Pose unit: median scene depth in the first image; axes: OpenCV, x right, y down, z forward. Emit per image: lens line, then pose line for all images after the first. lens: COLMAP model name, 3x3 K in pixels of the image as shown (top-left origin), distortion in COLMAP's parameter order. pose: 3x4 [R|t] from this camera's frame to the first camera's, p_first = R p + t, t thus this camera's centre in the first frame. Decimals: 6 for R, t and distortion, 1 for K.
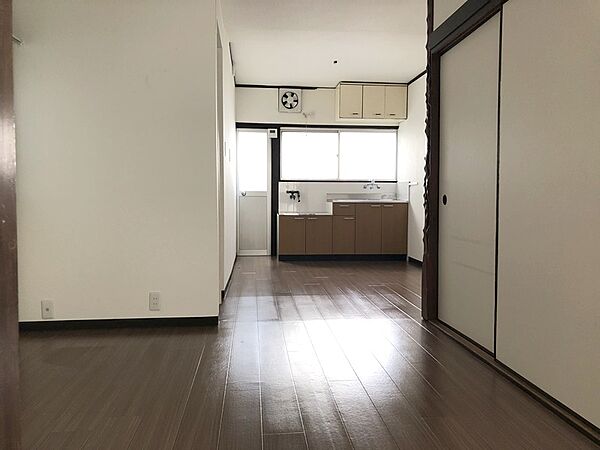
lens RADIAL K [[486.7, 0, 299.7], [0, 486.7, 227.3], [0, 0, 1]] dist [0.018261, -0.003623]
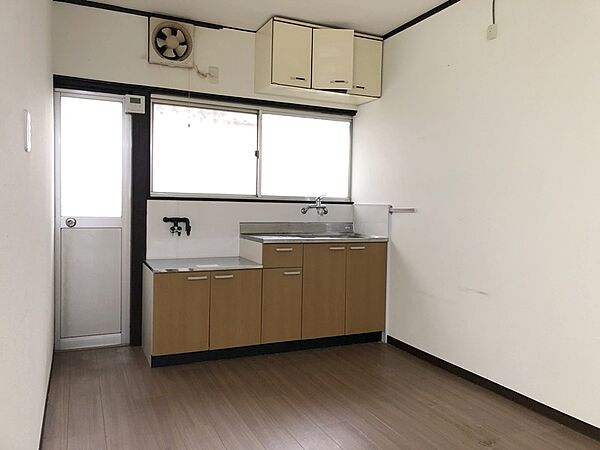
lens RADIAL K [[486.7, 0, 306.0], [0, 486.7, 219.1], [0, 0, 1]] dist [0.018261, -0.003623]
pose [[0.943415, 0.003114, 0.331599, -0.055699], [0.008658, 0.999384, -0.034016, -0.054588], [-0.331500, 0.034962, 0.942807, 0.465069]]
